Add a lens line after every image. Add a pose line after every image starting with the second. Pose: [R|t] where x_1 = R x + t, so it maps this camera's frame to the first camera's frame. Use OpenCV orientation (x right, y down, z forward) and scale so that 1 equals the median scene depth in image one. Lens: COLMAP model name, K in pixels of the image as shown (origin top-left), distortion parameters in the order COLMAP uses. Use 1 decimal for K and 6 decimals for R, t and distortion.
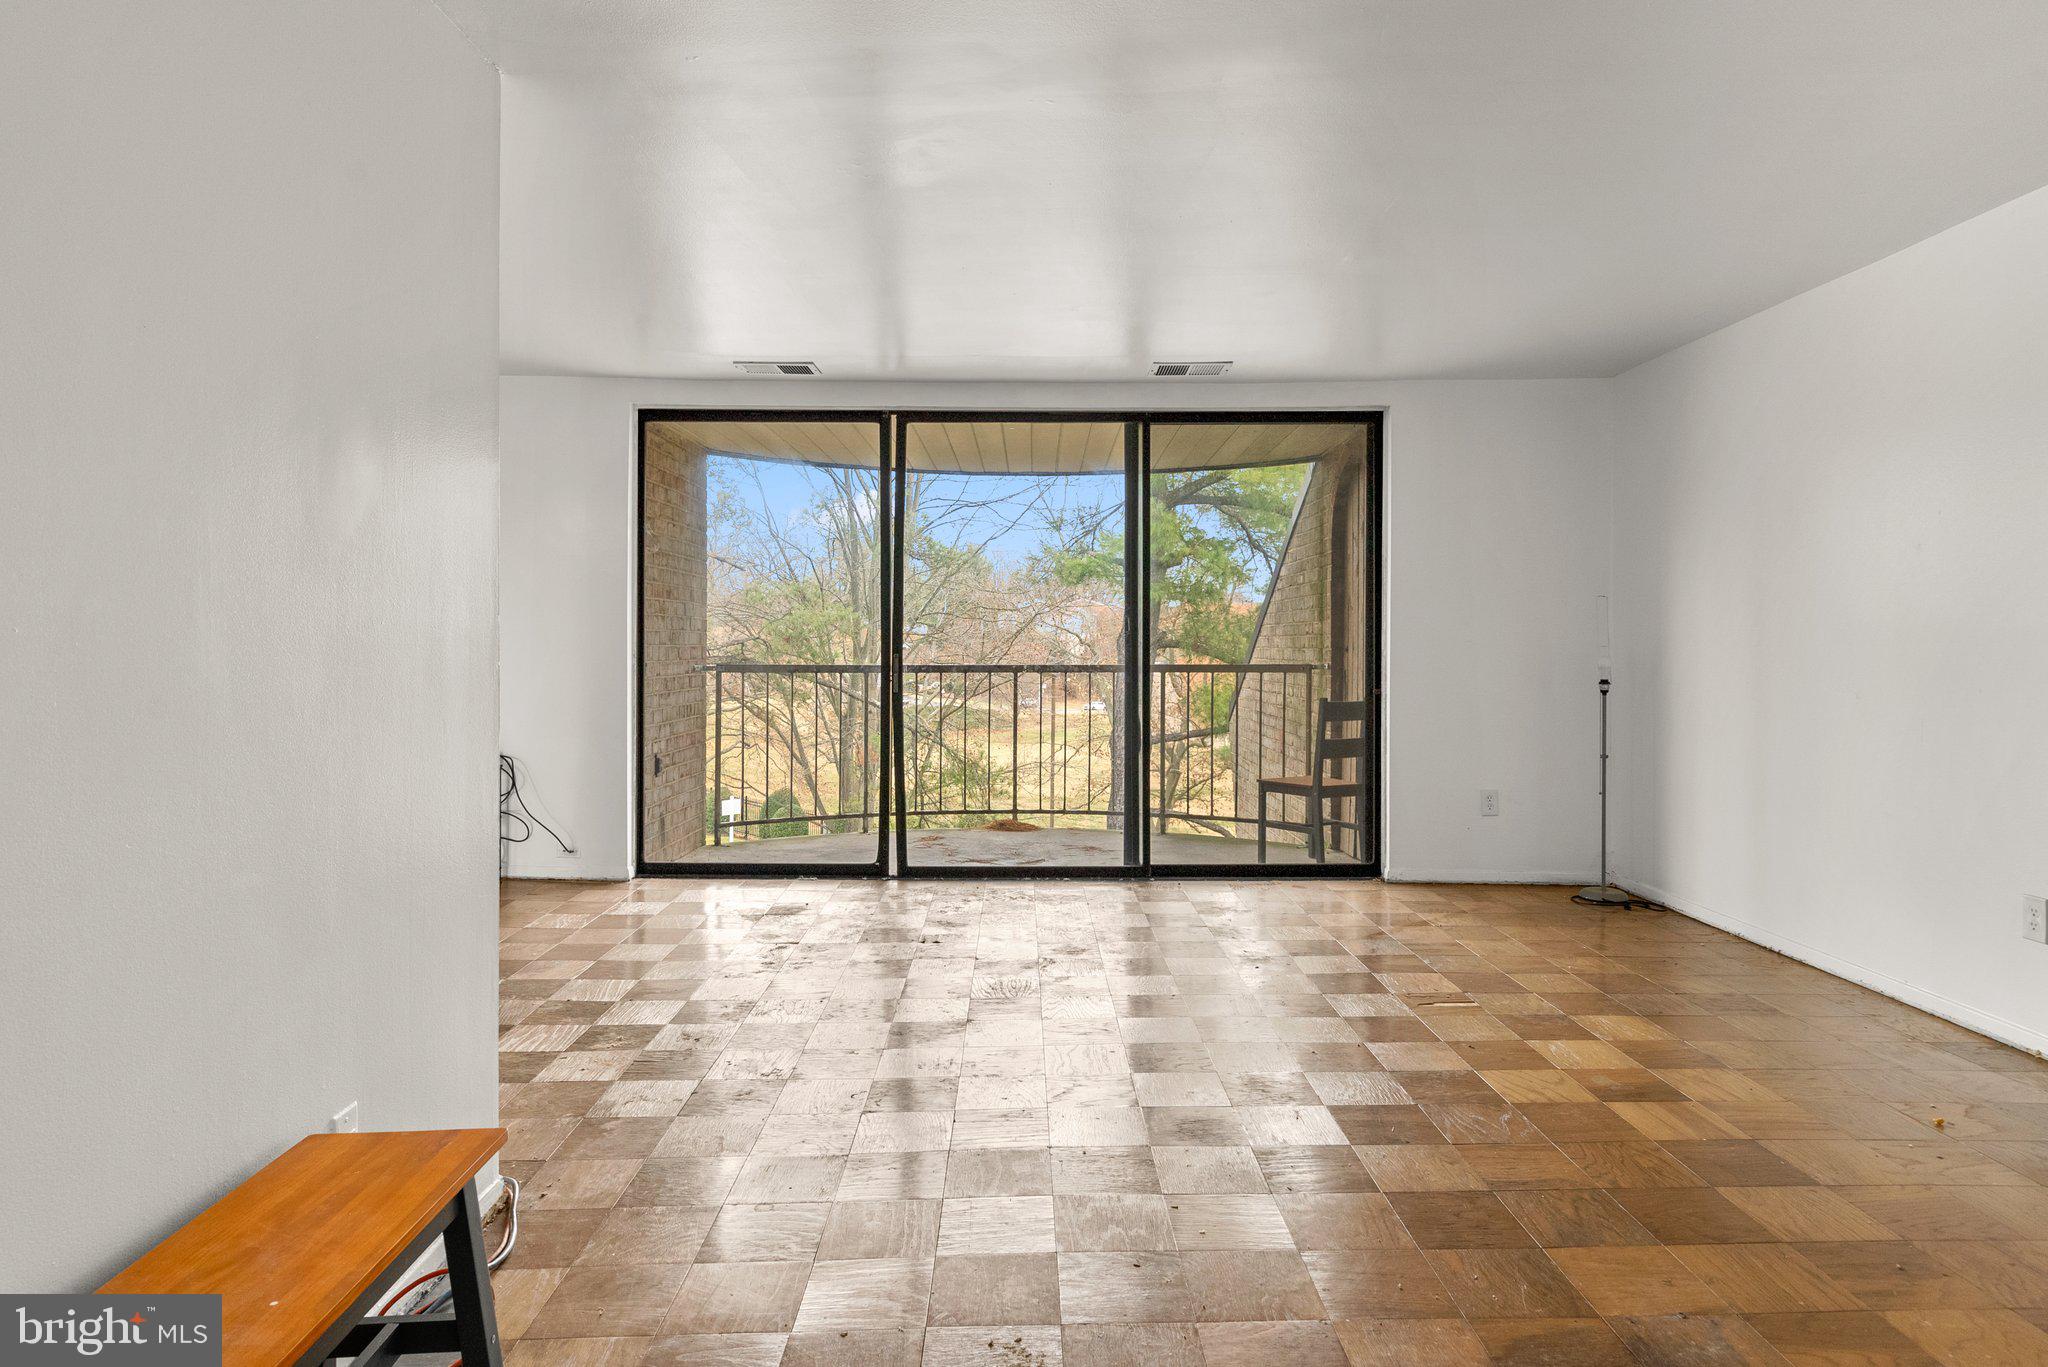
lens RADIAL K [[1105.9, 0, 1024.0], [0, 1105.9, 683.5], [0, 0, 1]] dist [0.035328, 0.000075]
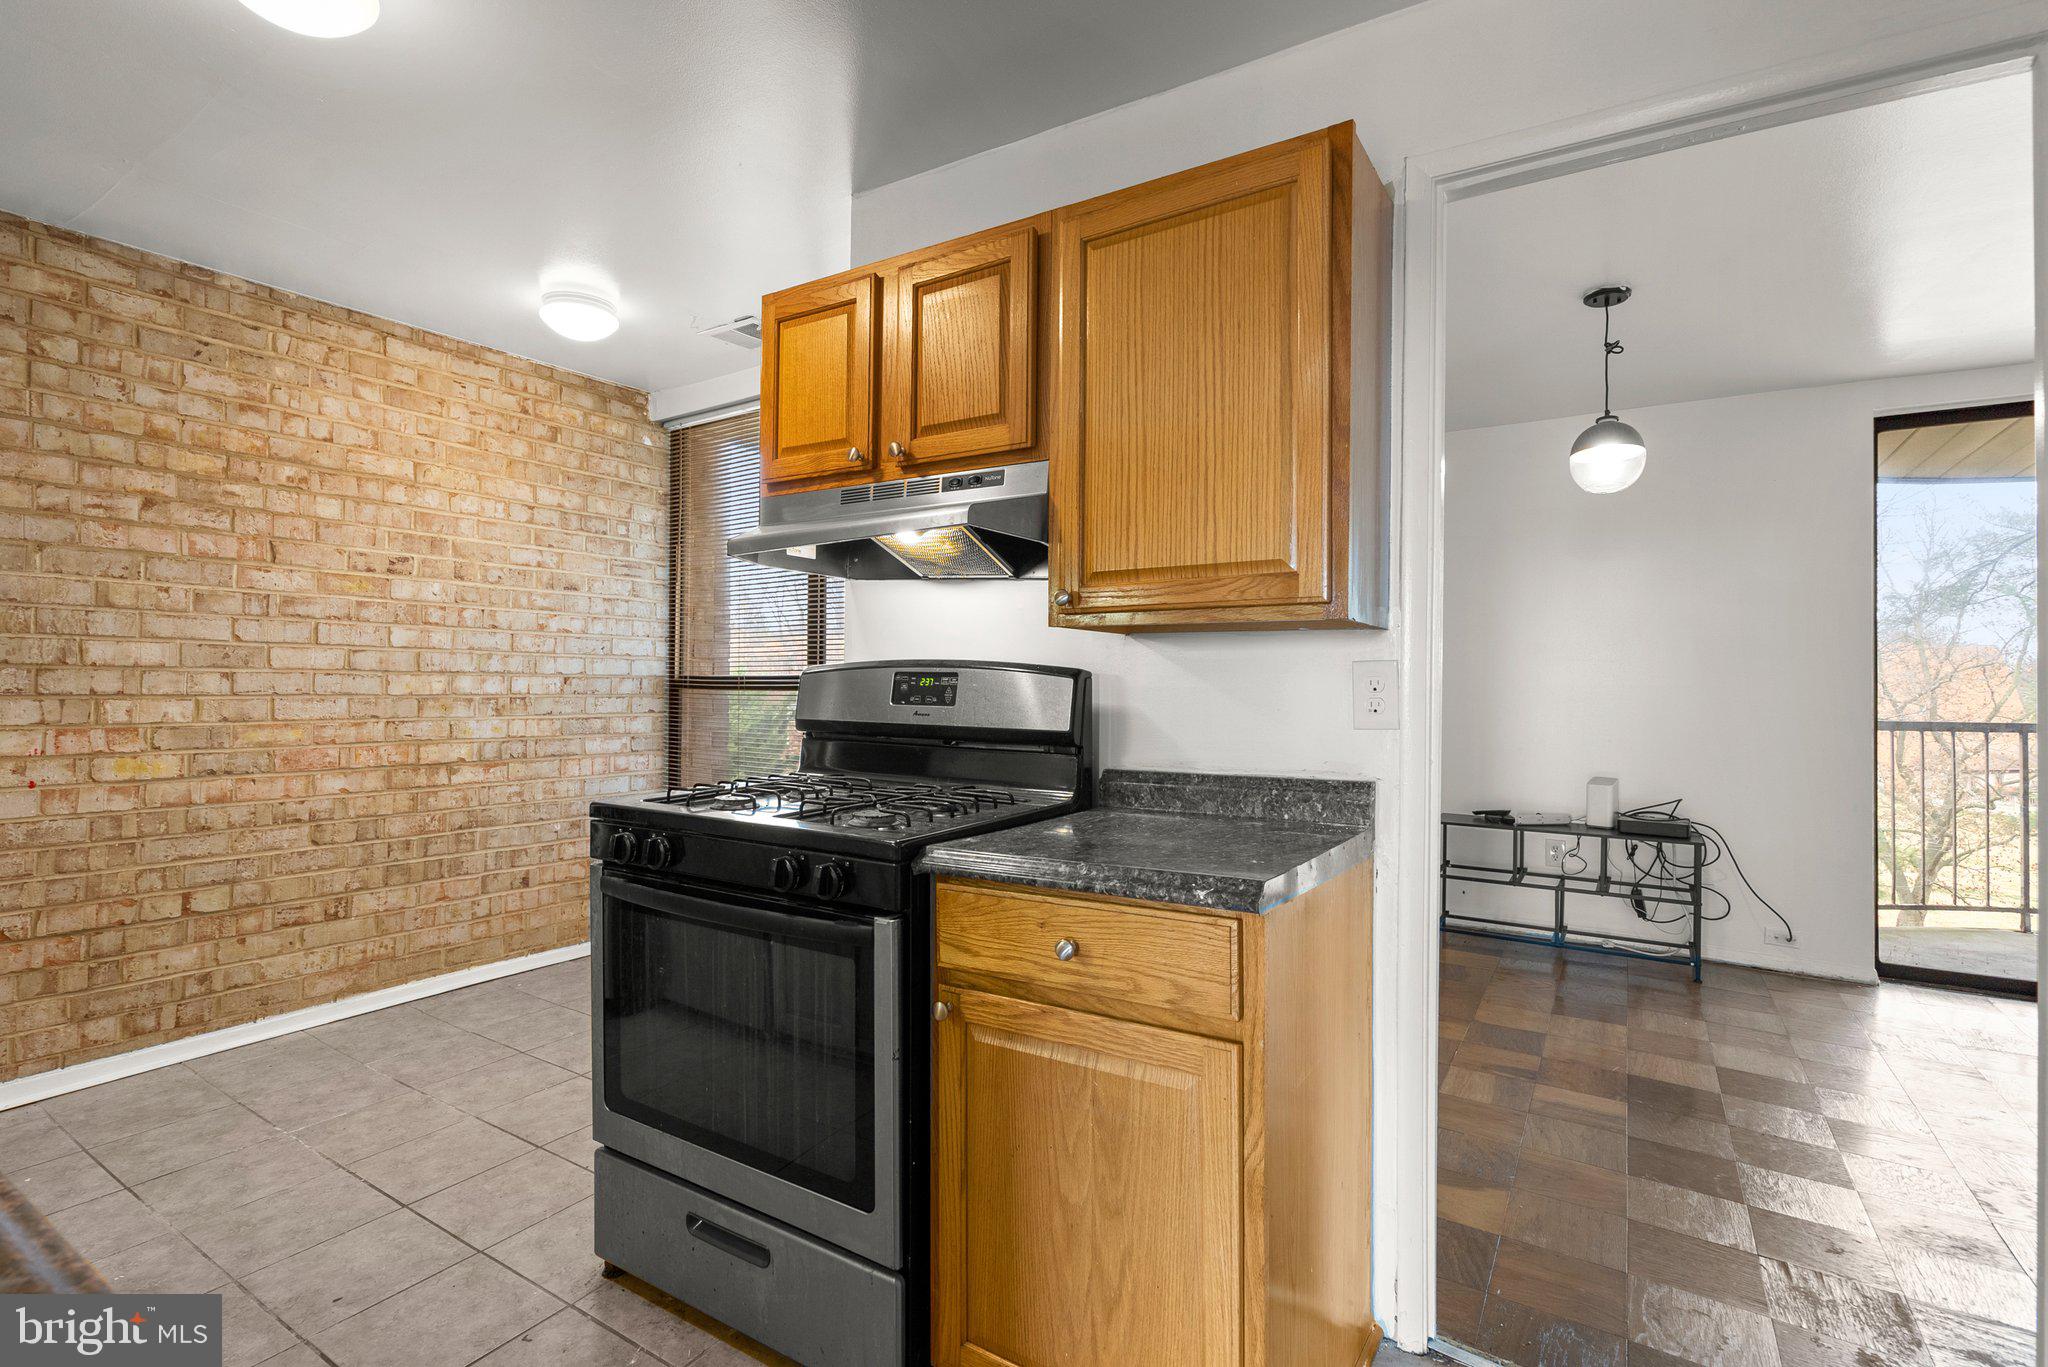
lens RADIAL K [[958.5, 0, 1034.5], [0, 958.5, 677.8], [0, 0, 1]] dist [-0.002620, 0.000029]
pose [[0.823921, 0.010311, -0.566611, -0.462607], [-0.041104, 0.998288, -0.041605, 0.016473], [0.565212, 0.057569, 0.822934, 0.018514]]
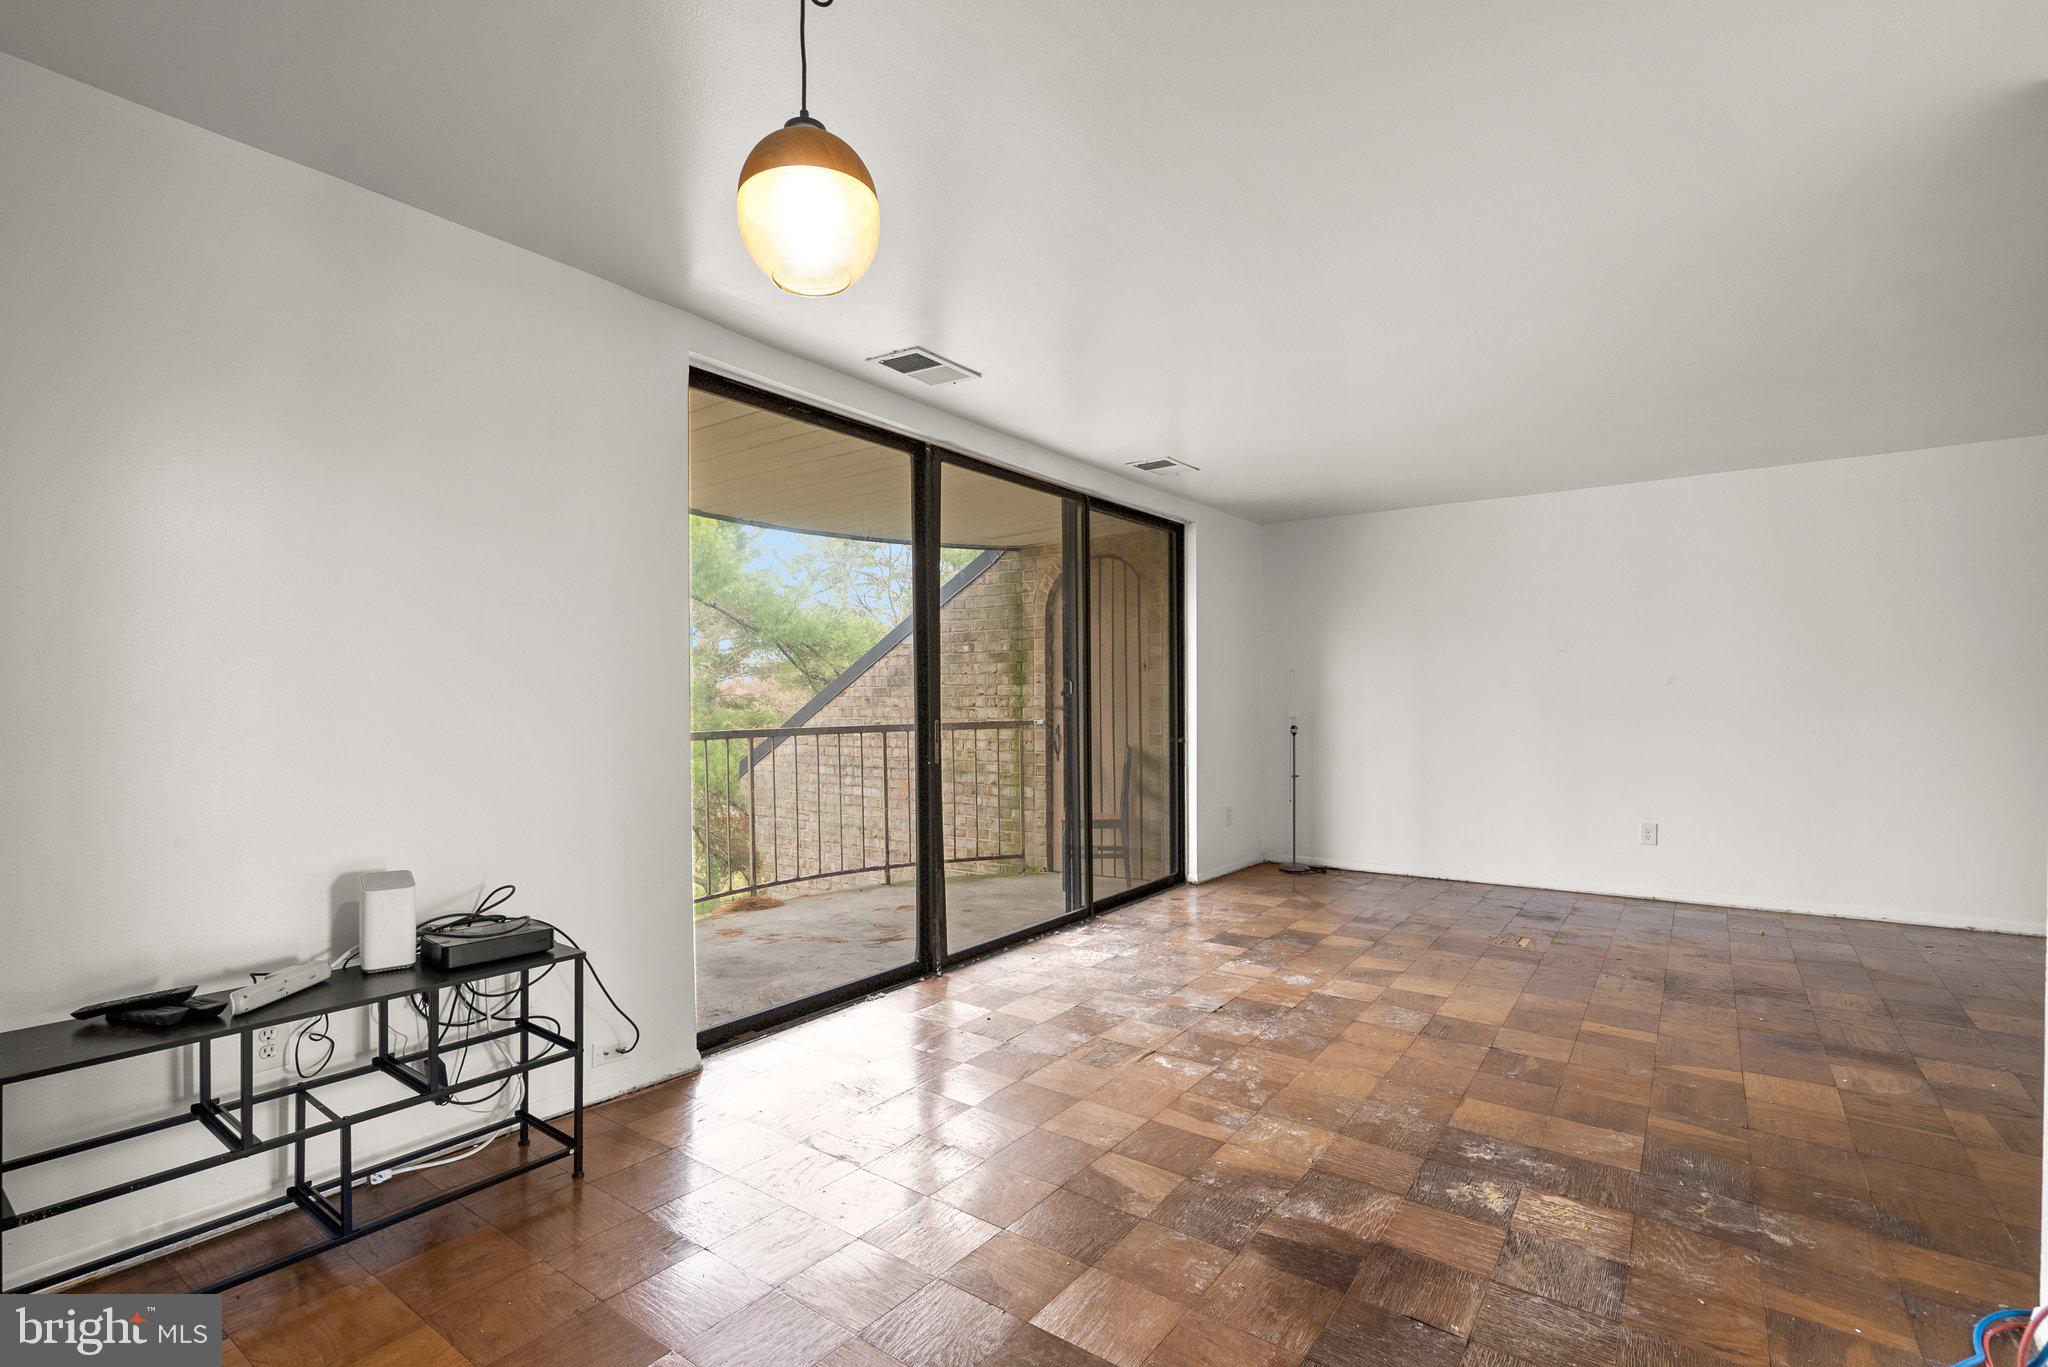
lens RADIAL K [[952.8, 0, 1015.2], [0, 952.8, 708.8], [0, 0, 1]] dist [-0.002347, -0.000001]
pose [[0.628374, -0.000656, 0.777911, -0.671166], [0.037039, 0.998891, -0.029077, -0.002398], [-0.777029, 0.047084, 0.627701, 0.456159]]
